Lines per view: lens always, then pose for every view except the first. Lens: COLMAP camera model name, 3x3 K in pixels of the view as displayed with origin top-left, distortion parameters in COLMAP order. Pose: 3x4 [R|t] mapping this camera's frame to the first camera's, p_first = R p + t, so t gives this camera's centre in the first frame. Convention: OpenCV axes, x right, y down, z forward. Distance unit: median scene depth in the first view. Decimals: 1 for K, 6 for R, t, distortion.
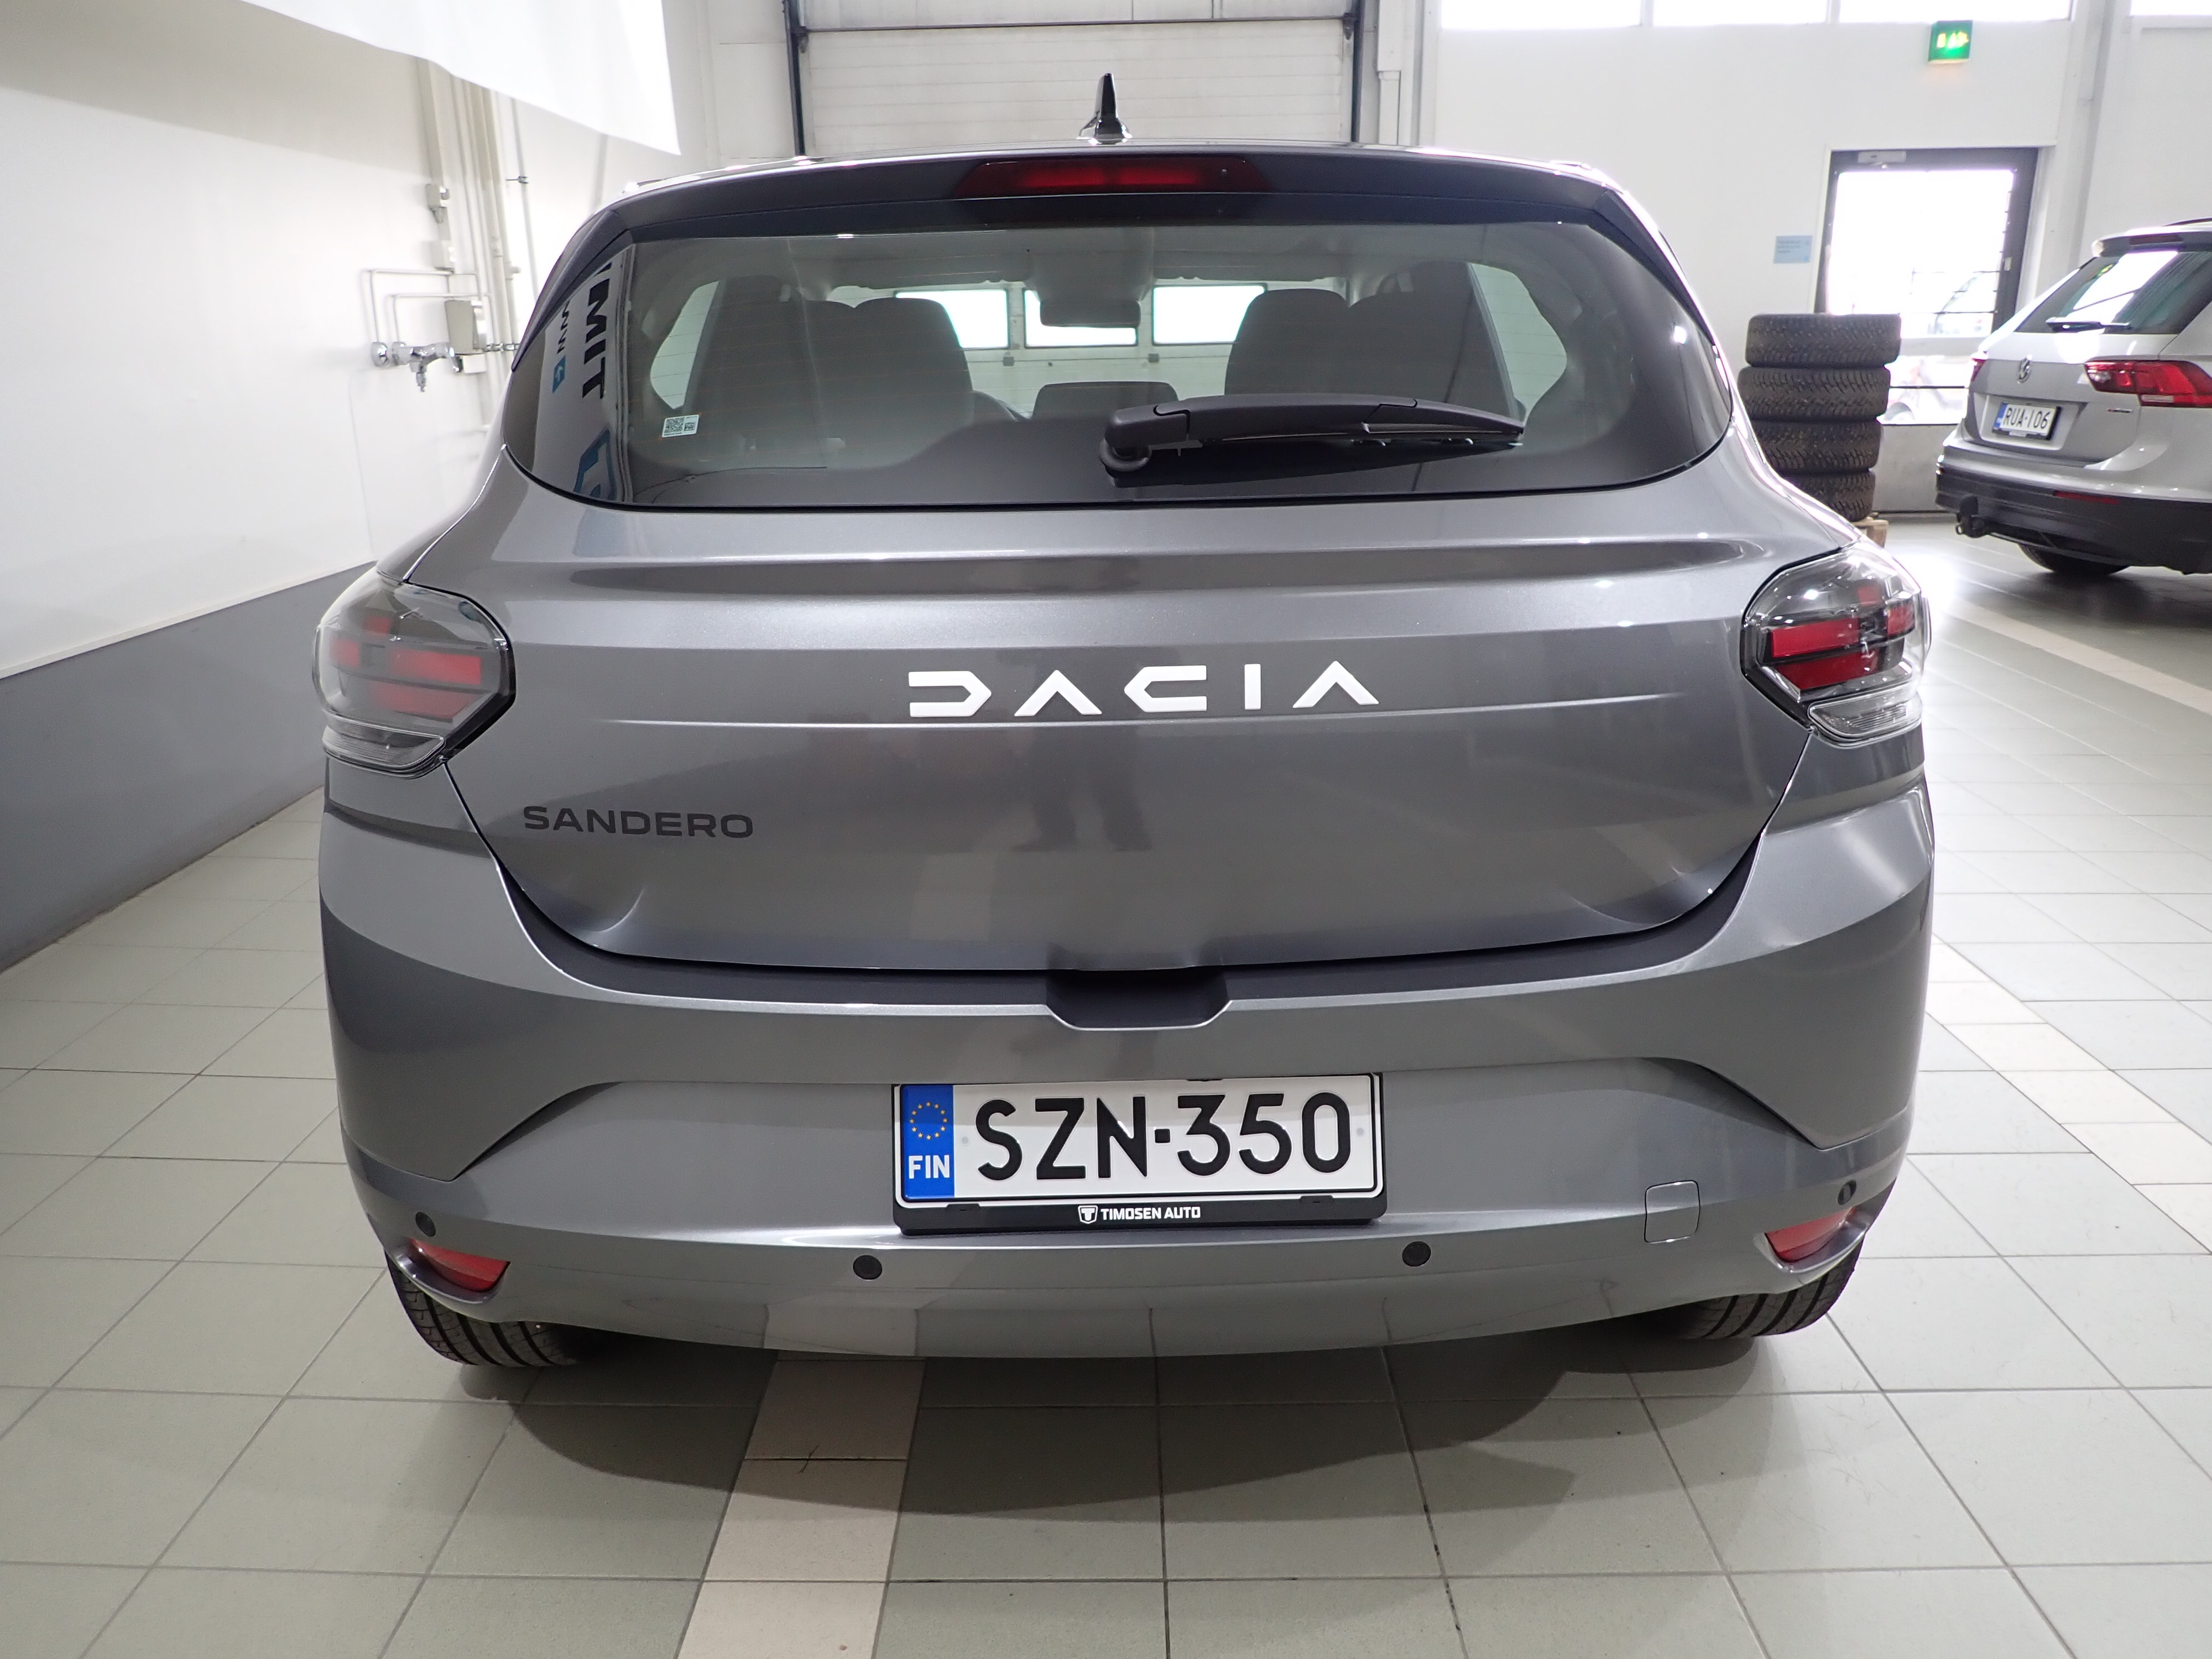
lens RADIAL K [[1621.1, 0, 1106.6], [0, 1621.1, 830.8], [0, 0, 1]] dist [0.005609, -0.012289]
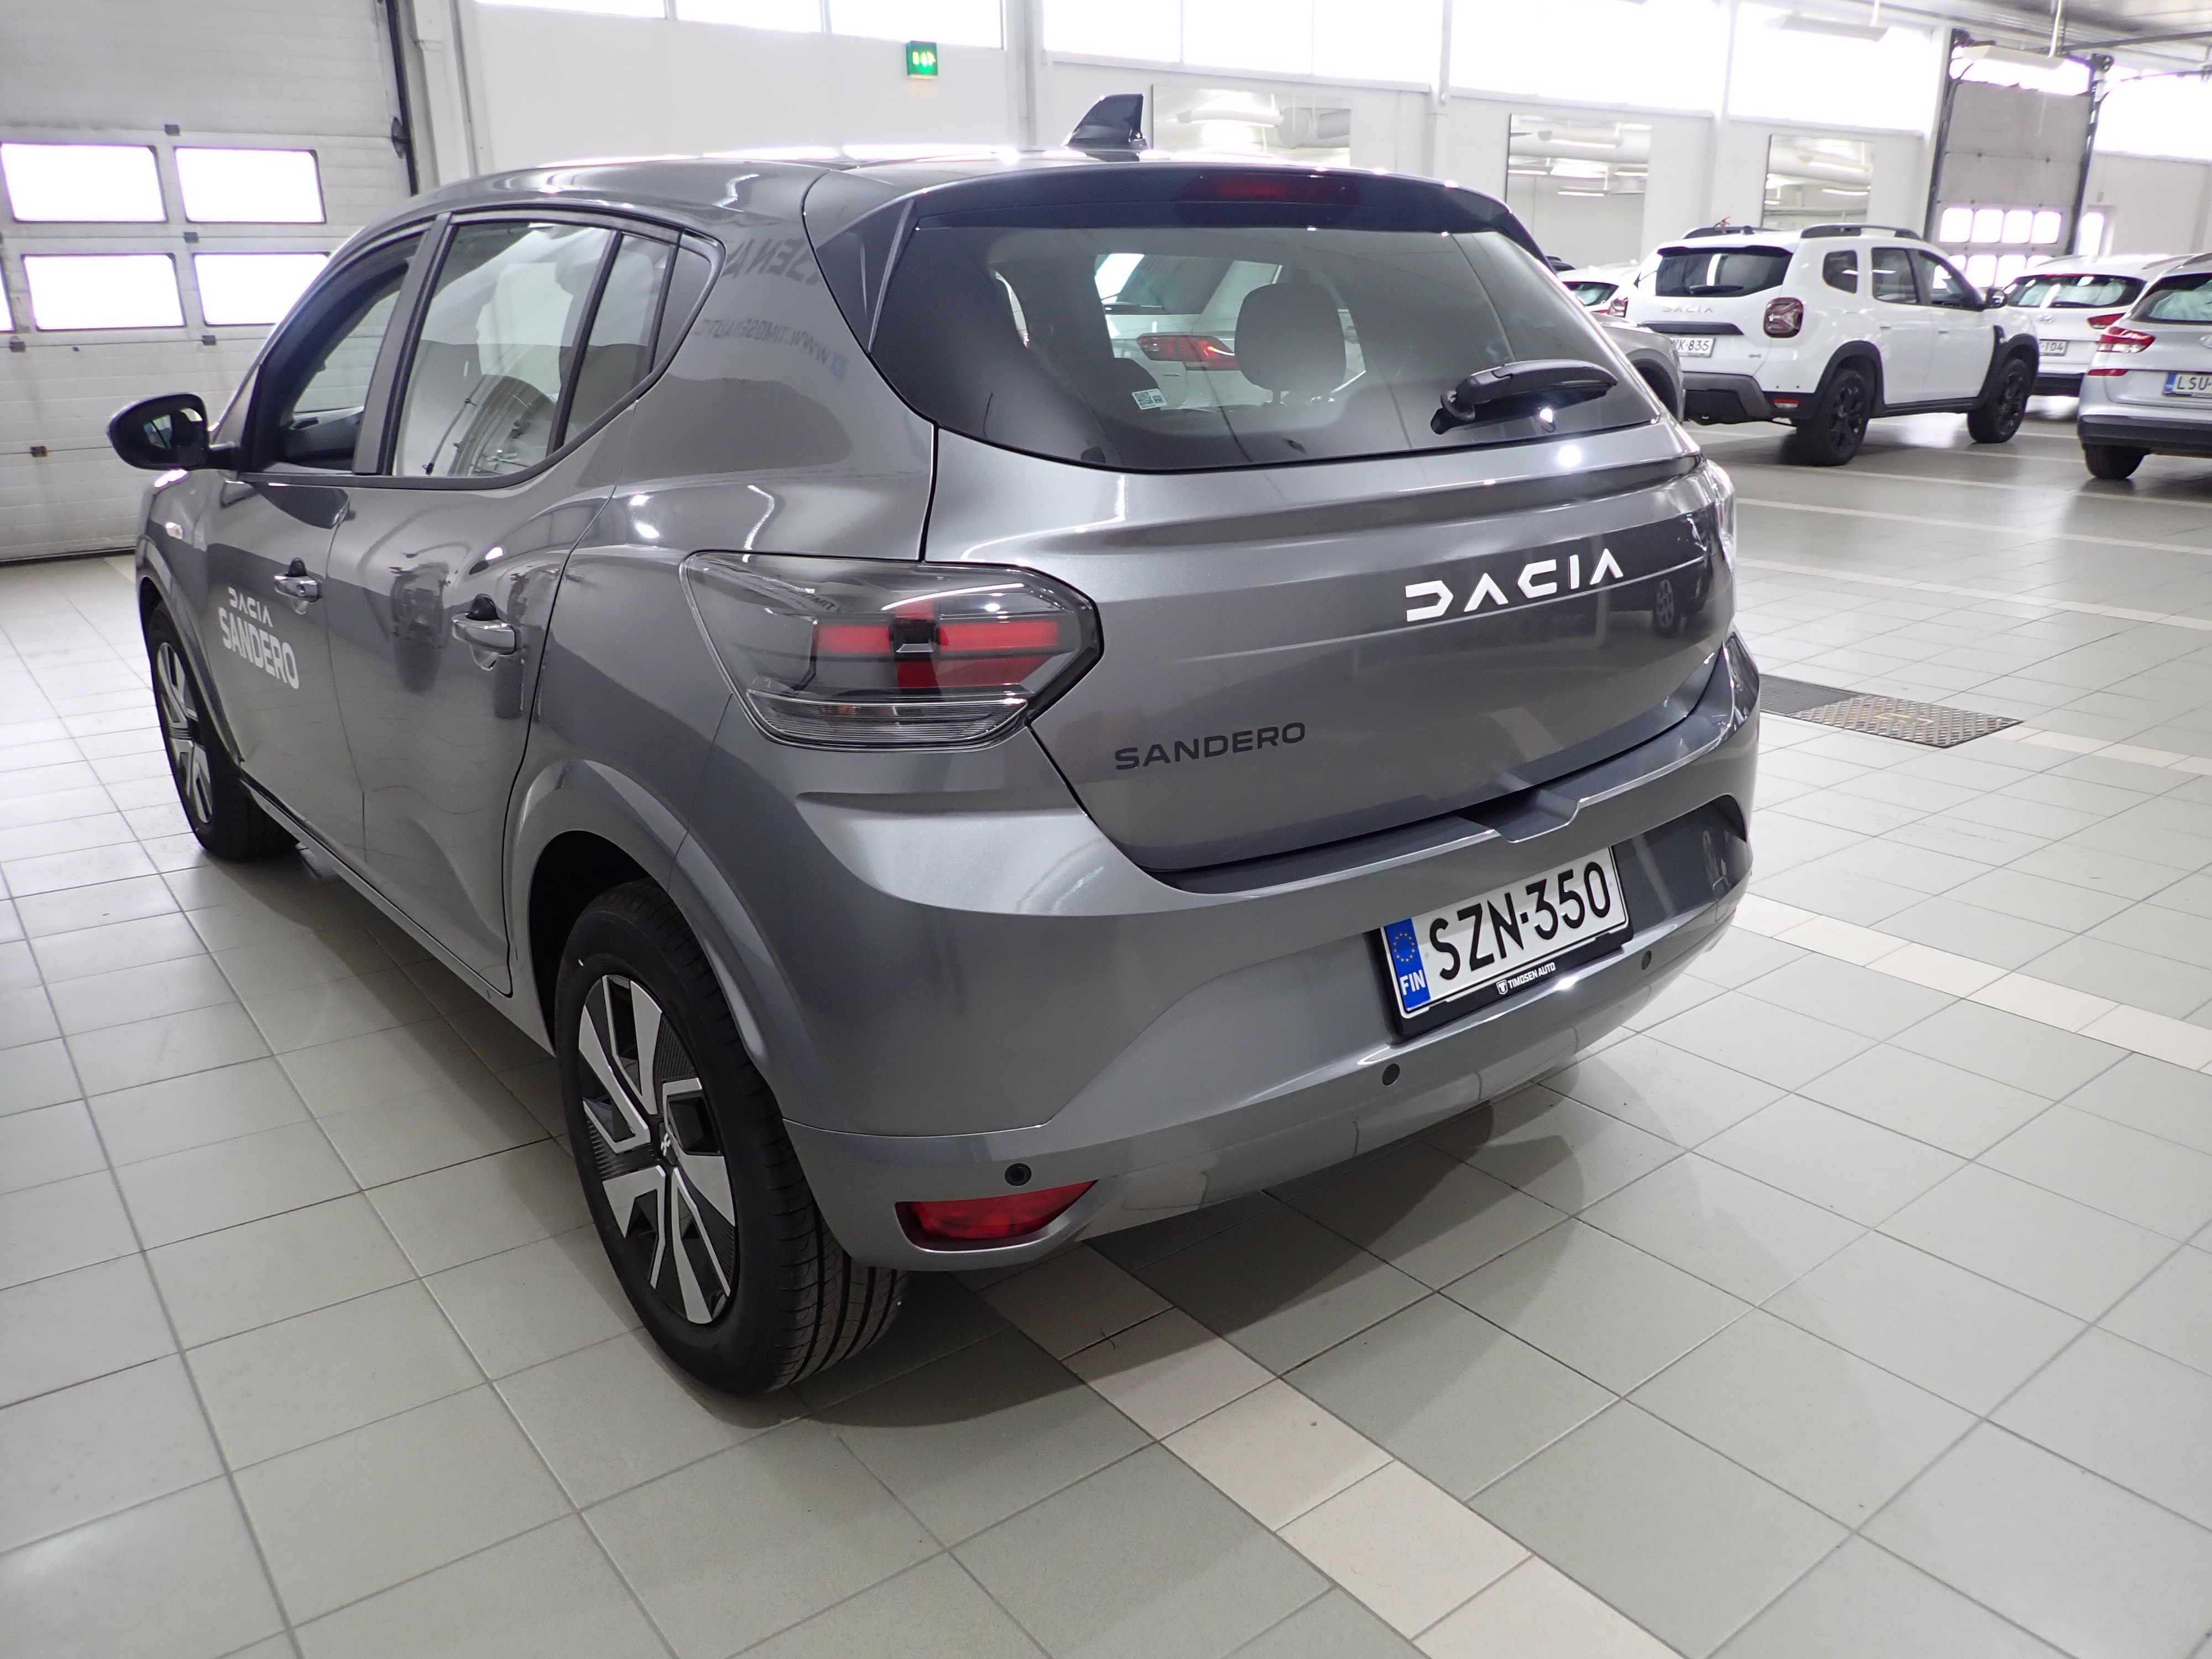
lens RADIAL K [[1621.1, 0, 1101.7], [0, 1621.1, 831.3], [0, 0, 1]] dist [0.005609, -0.012289]
pose [[0.784083, -0.188219, 0.591428, -1.018319], [0.180978, 0.980832, 0.072214, -0.041826], [-0.593684, 0.050413, 0.803118, 0.128402]]
